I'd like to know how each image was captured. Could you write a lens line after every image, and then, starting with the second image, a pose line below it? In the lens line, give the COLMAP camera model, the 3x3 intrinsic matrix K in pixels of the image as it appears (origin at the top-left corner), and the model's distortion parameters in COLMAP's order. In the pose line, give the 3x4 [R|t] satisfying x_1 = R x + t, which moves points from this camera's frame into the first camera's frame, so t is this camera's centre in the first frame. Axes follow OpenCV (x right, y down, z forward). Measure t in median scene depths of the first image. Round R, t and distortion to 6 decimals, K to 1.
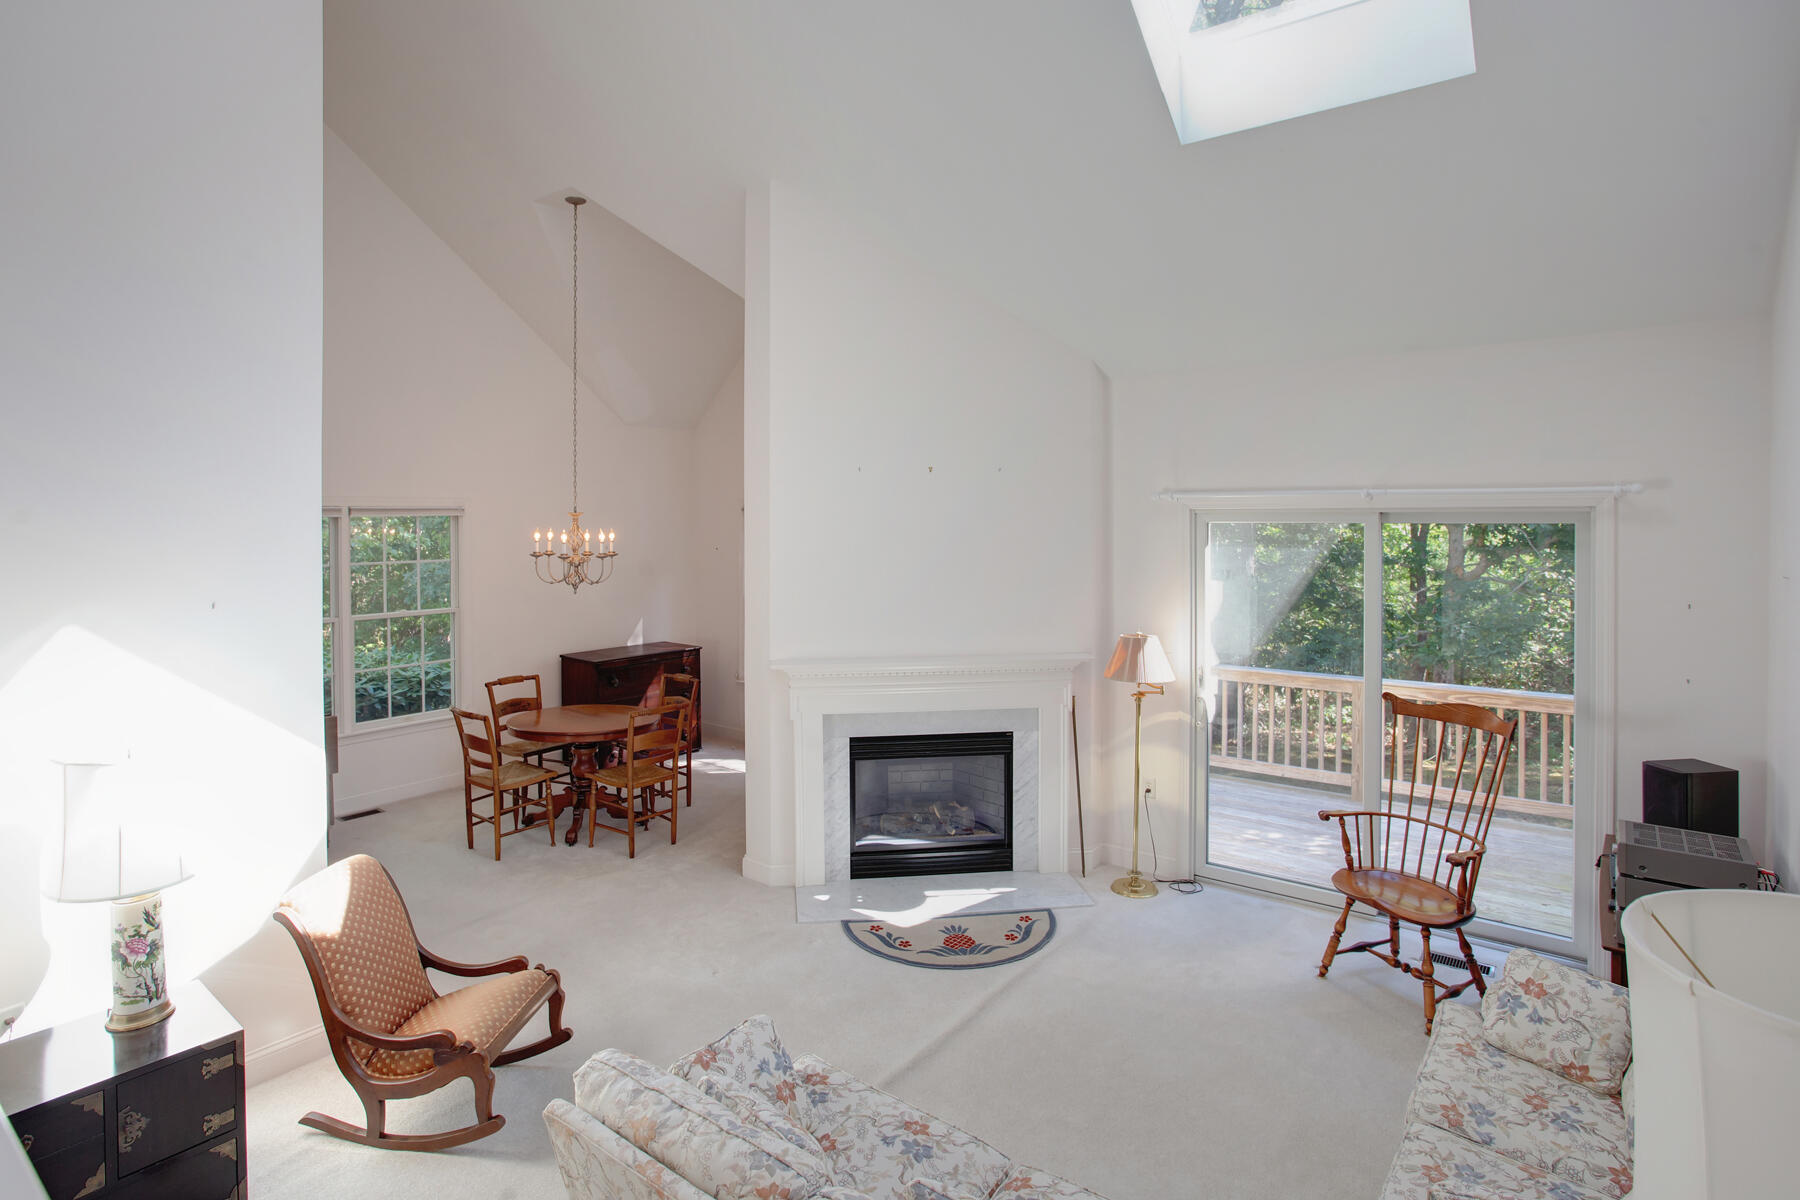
lens RADIAL K [[924.4, 0, 904.1], [0, 924.4, 525.9], [0, 0, 1]] dist [-0.040660, 0.000378]
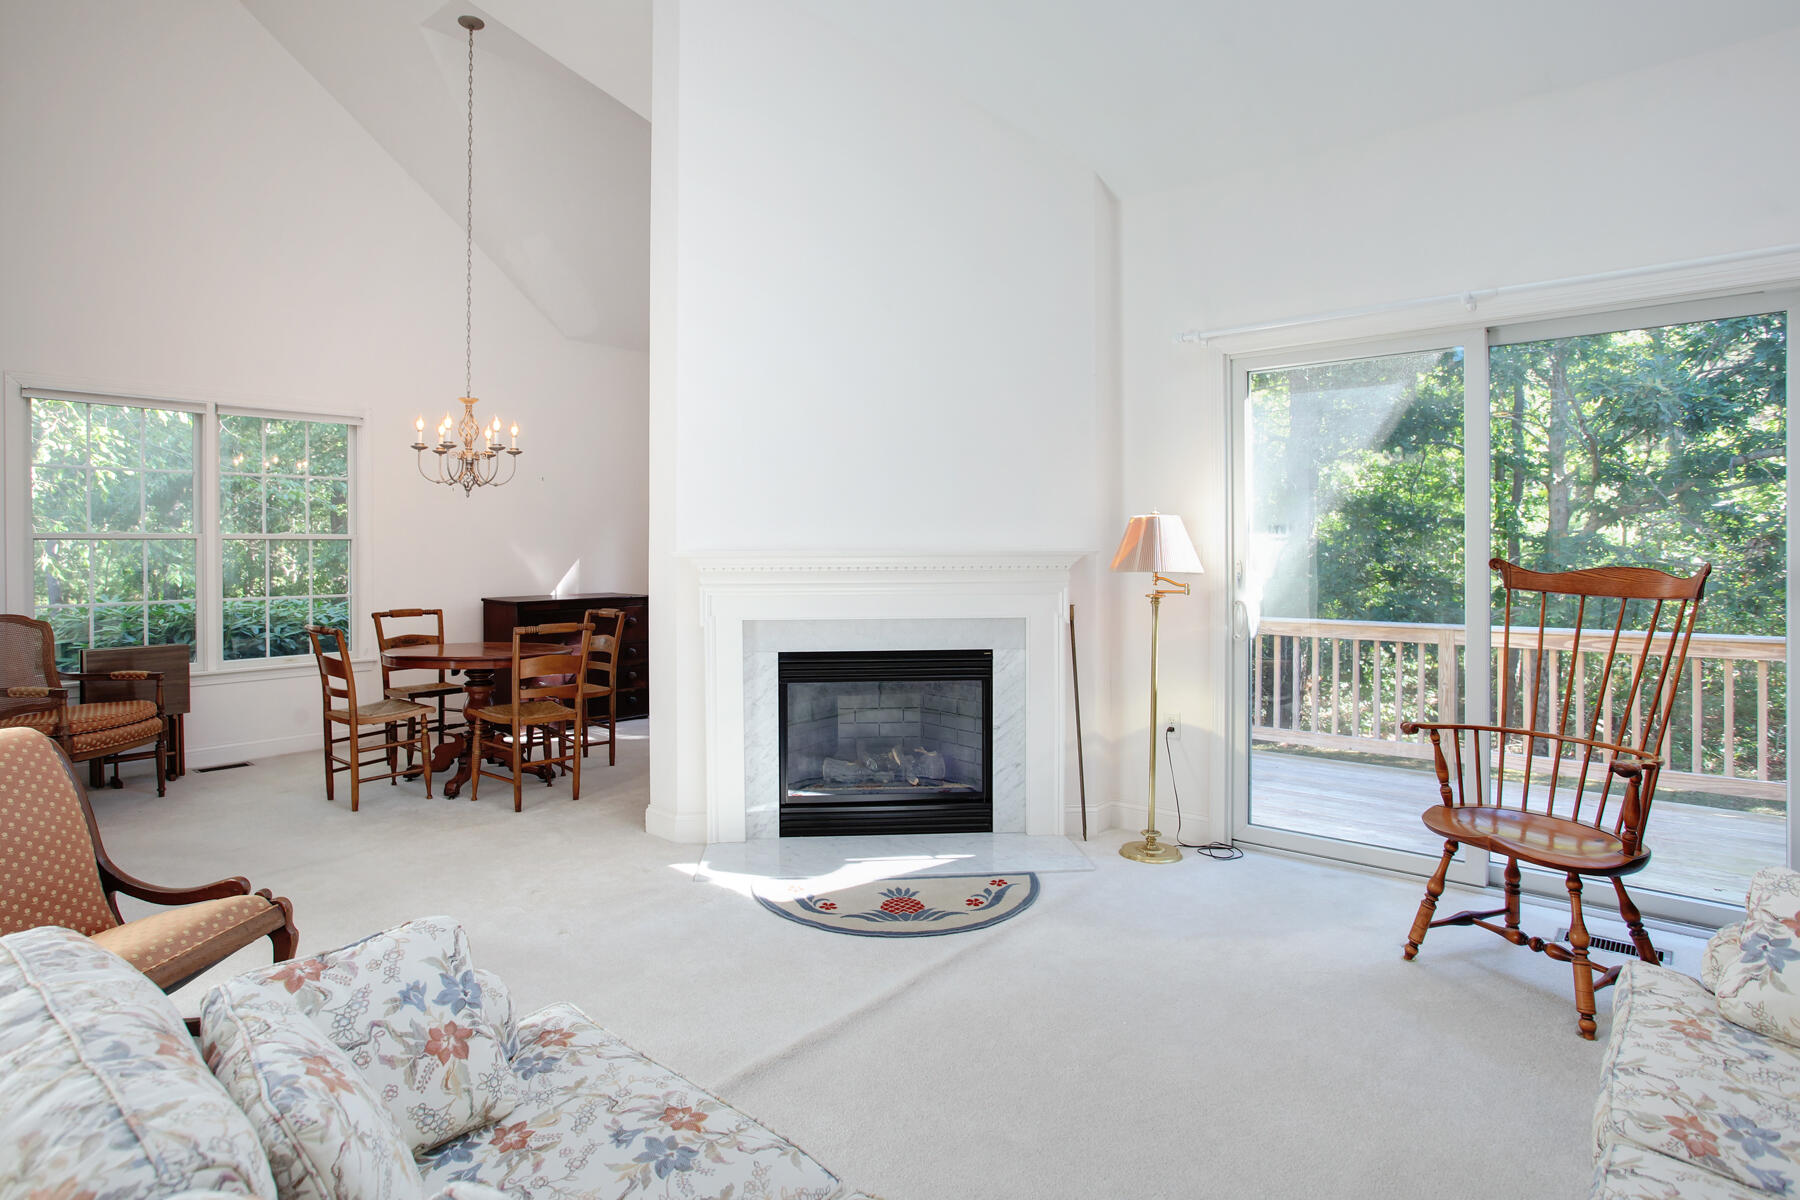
lens RADIAL K [[957.4, 0, 898.2], [0, 957.4, 555.5], [0, 0, 1]] dist [-0.058657, 0.028776]
pose [[0.998566, -0.000053, -0.053534, 0.085064], [-0.000253, 0.999984, -0.005706, 0.154110], [0.053533, 0.005711, 0.998550, 0.206180]]
